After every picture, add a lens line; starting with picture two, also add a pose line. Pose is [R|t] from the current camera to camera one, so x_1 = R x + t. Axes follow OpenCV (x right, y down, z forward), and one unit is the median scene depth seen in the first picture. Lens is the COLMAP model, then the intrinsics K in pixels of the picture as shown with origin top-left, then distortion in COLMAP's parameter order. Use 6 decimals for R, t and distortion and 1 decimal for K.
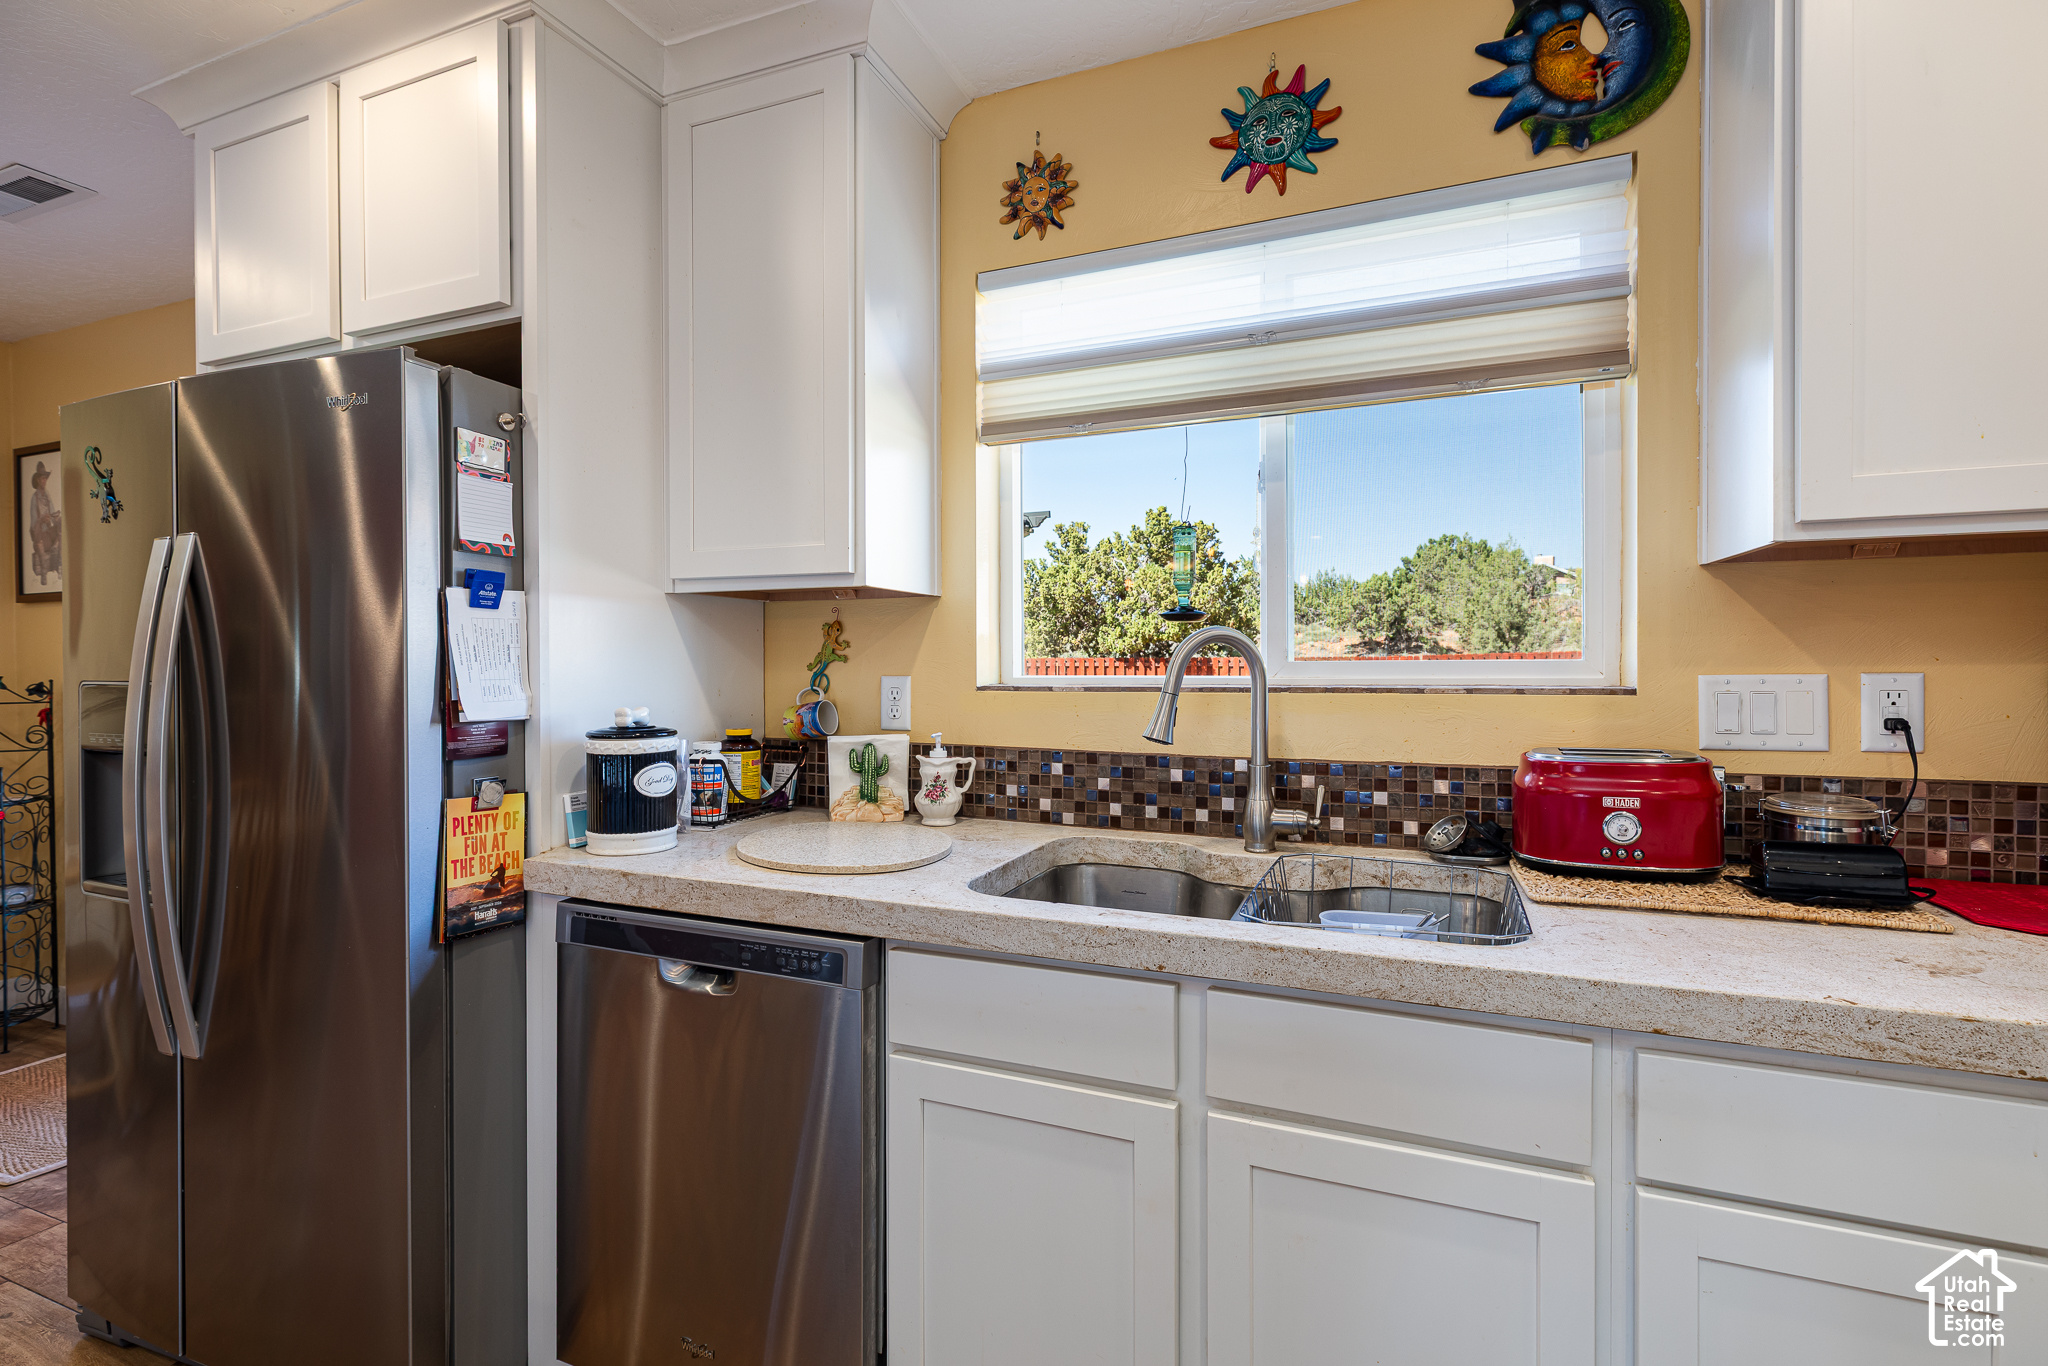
lens RADIAL K [[943.0, 0, 1024.6], [0, 943.0, 673.2], [0, 0, 1]] dist [0.002731, -0.000350]
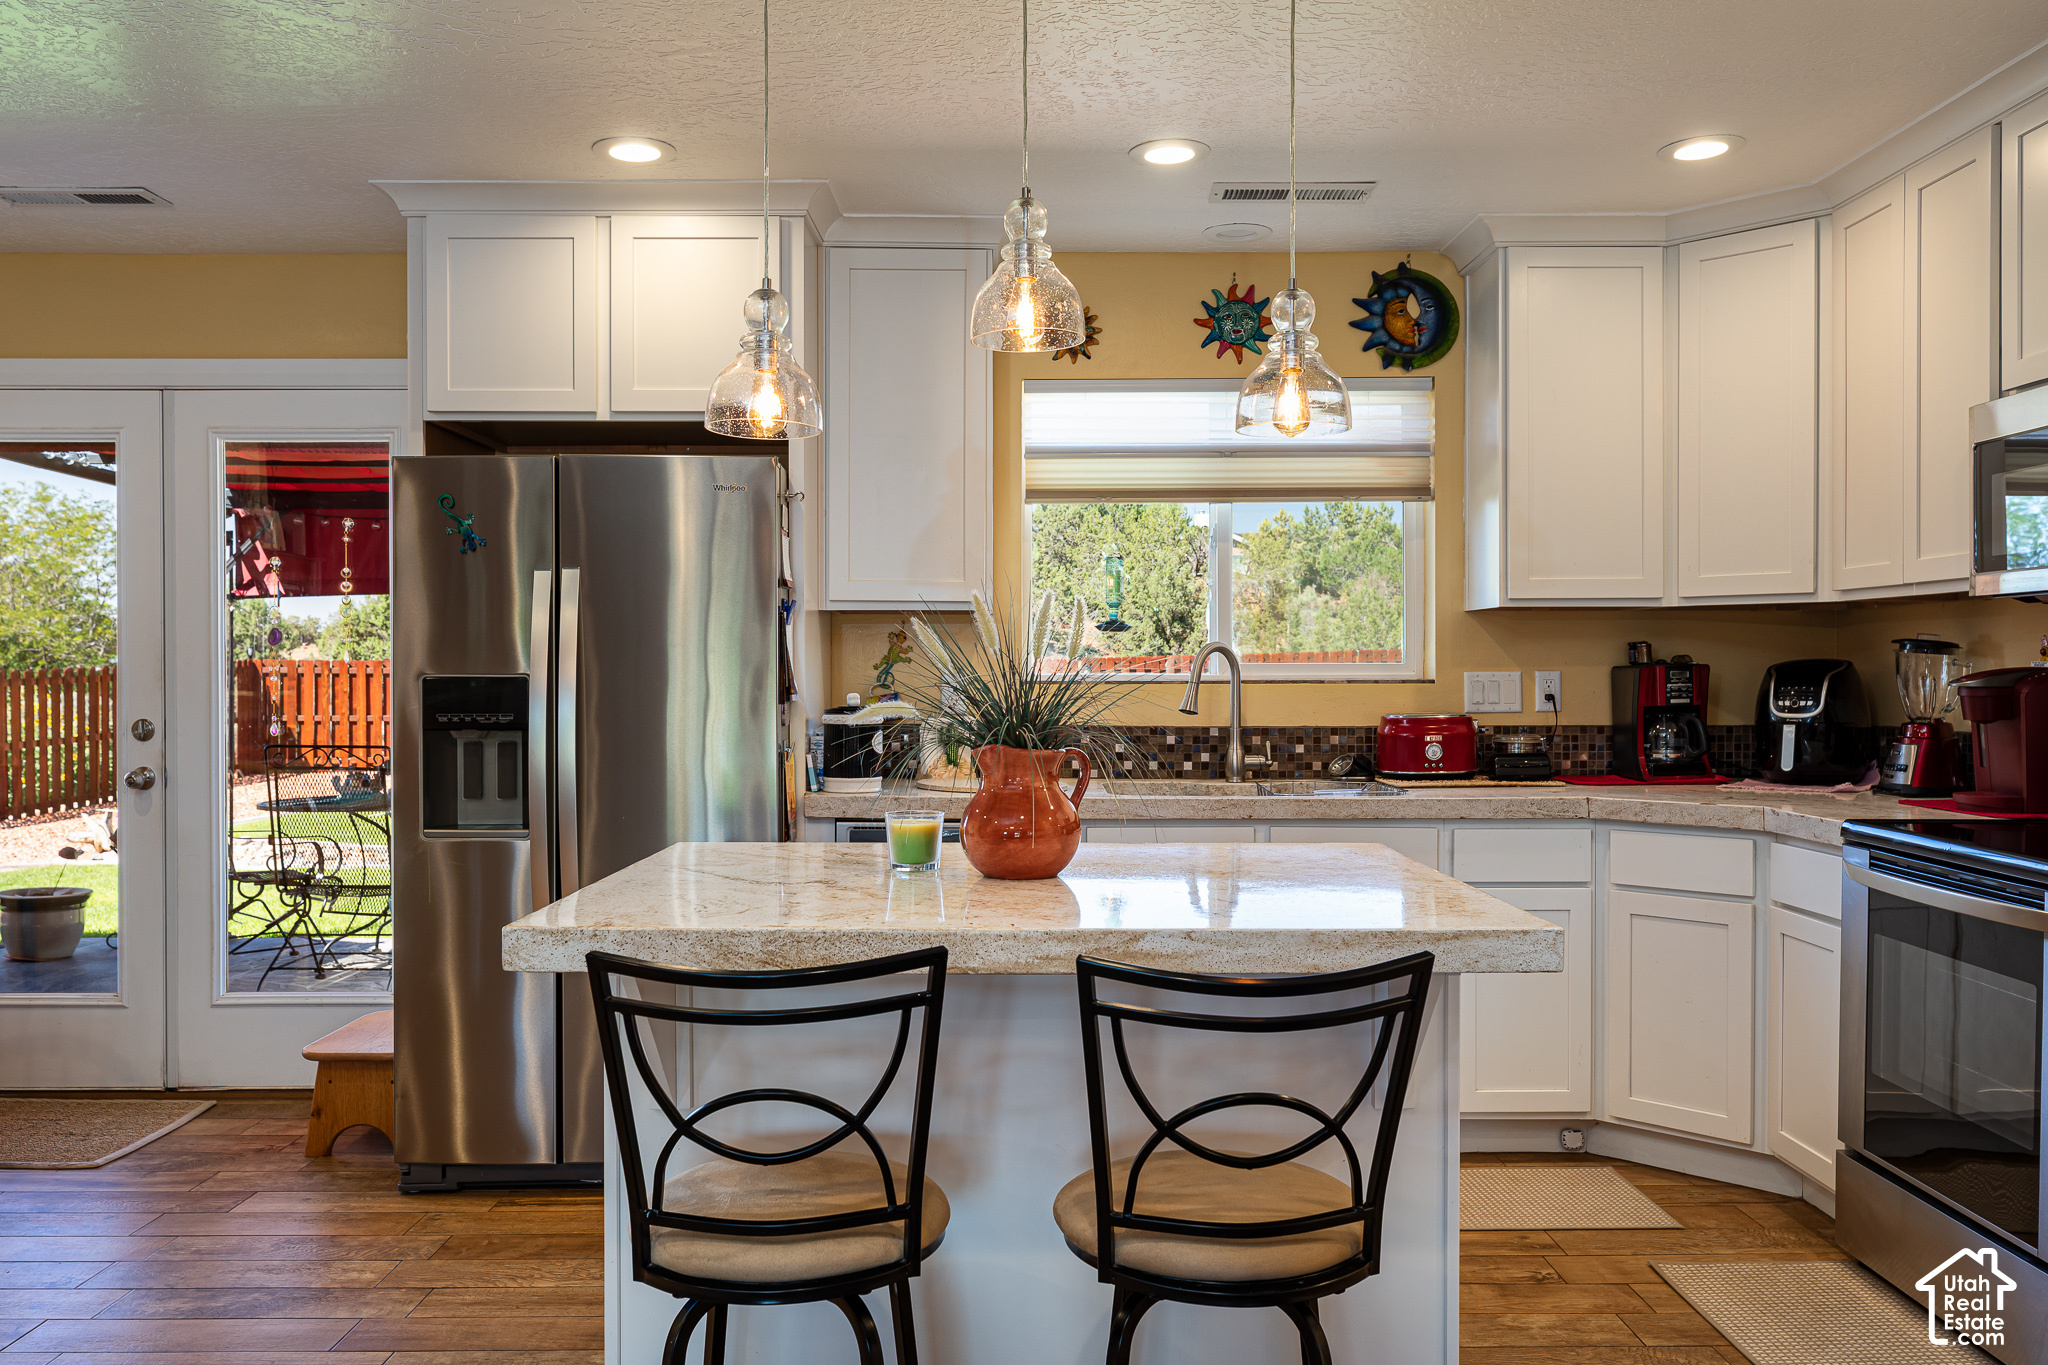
lens RADIAL K [[1552.9, 0, 1024.0], [0, 1552.9, 682.5], [0, 0, 1]] dist [-0.009397, -0.002901]
pose [[0.927280, -0.000404, 0.374369, -1.106314], [0.001131, 0.999998, -0.001723, 0.024943], [-0.374367, 0.002021, 0.927278, -1.349397]]
